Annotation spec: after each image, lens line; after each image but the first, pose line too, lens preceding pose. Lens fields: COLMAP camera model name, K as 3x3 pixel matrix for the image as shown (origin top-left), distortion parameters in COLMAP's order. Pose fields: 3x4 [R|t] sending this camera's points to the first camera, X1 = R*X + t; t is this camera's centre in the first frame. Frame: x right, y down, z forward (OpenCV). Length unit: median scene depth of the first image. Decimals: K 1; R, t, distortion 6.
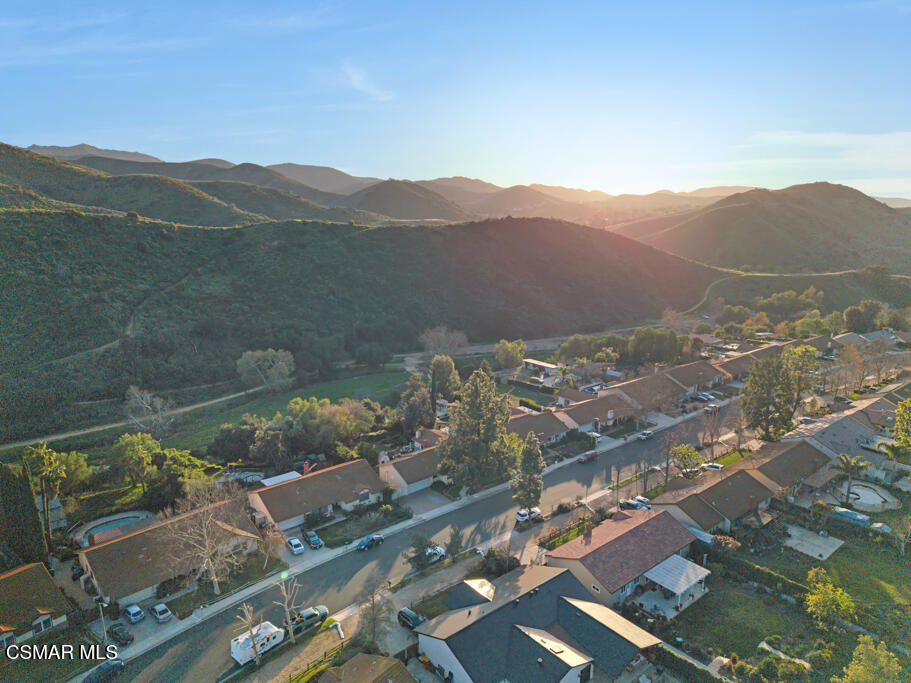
lens RADIAL K [[606.9, 0, 453.4], [0, 606.9, 345.6], [0, 0, 1]] dist [0.034493, -0.053092]
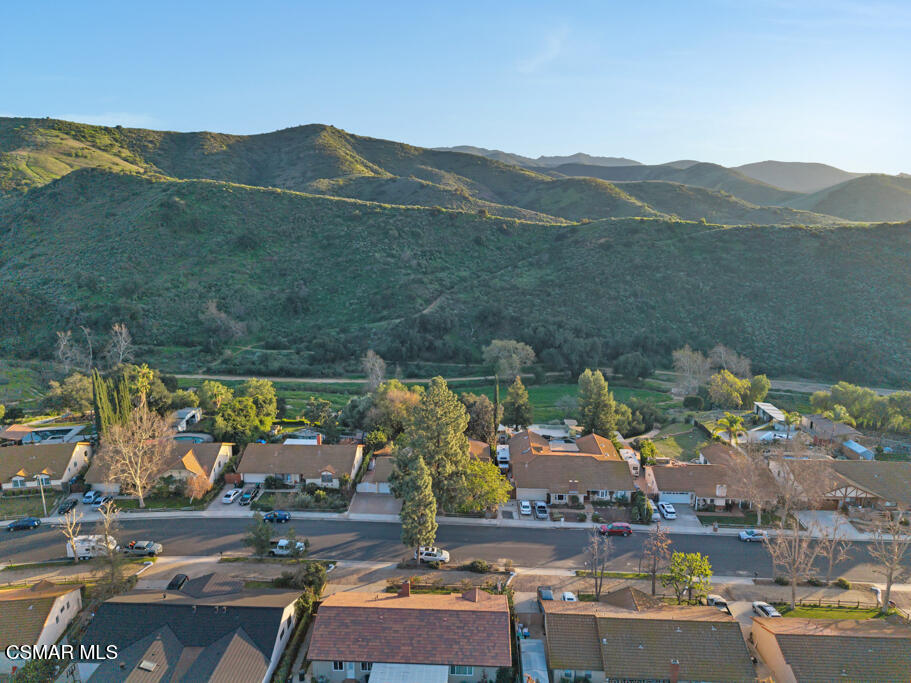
lens RADIAL K [[606.9, 0, 453.4], [0, 606.9, 345.6], [0, 0, 1]] dist [0.034493, -0.053092]
pose [[0.737194, 0.149306, -0.658978, 0.217588], [-0.151572, 0.986967, 0.054056, -0.019298], [0.658461, 0.060033, 0.750217, 0.124135]]
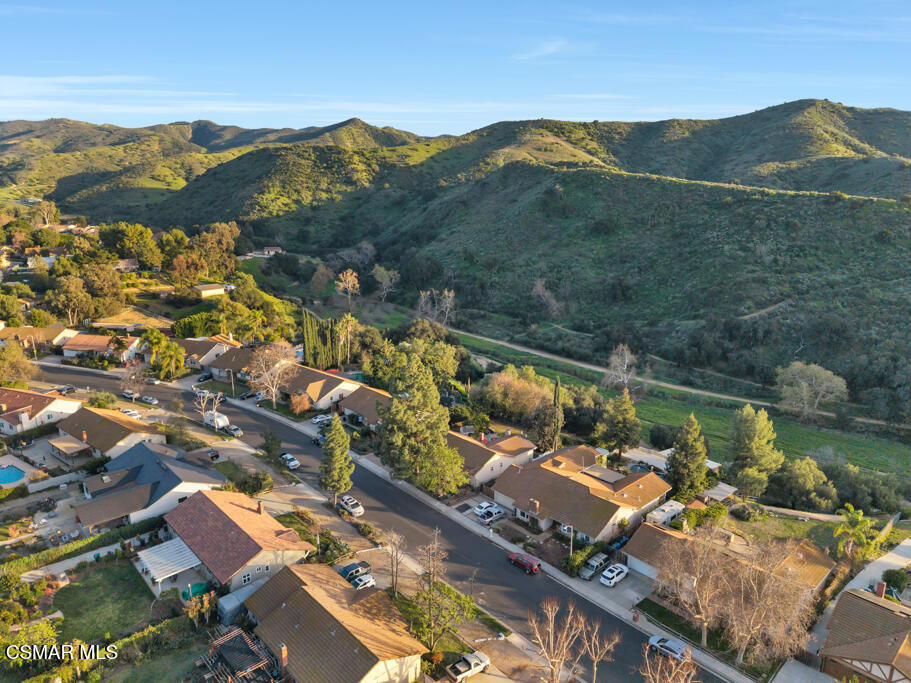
lens RADIAL K [[606.9, 0, 453.4], [0, 606.9, 345.6], [0, 0, 1]] dist [0.034493, -0.053092]
pose [[0.041327, 0.240298, -0.969819, 0.325172], [-0.224689, 0.948021, 0.225322, -0.067559], [0.973554, 0.208596, 0.093171, 0.337814]]
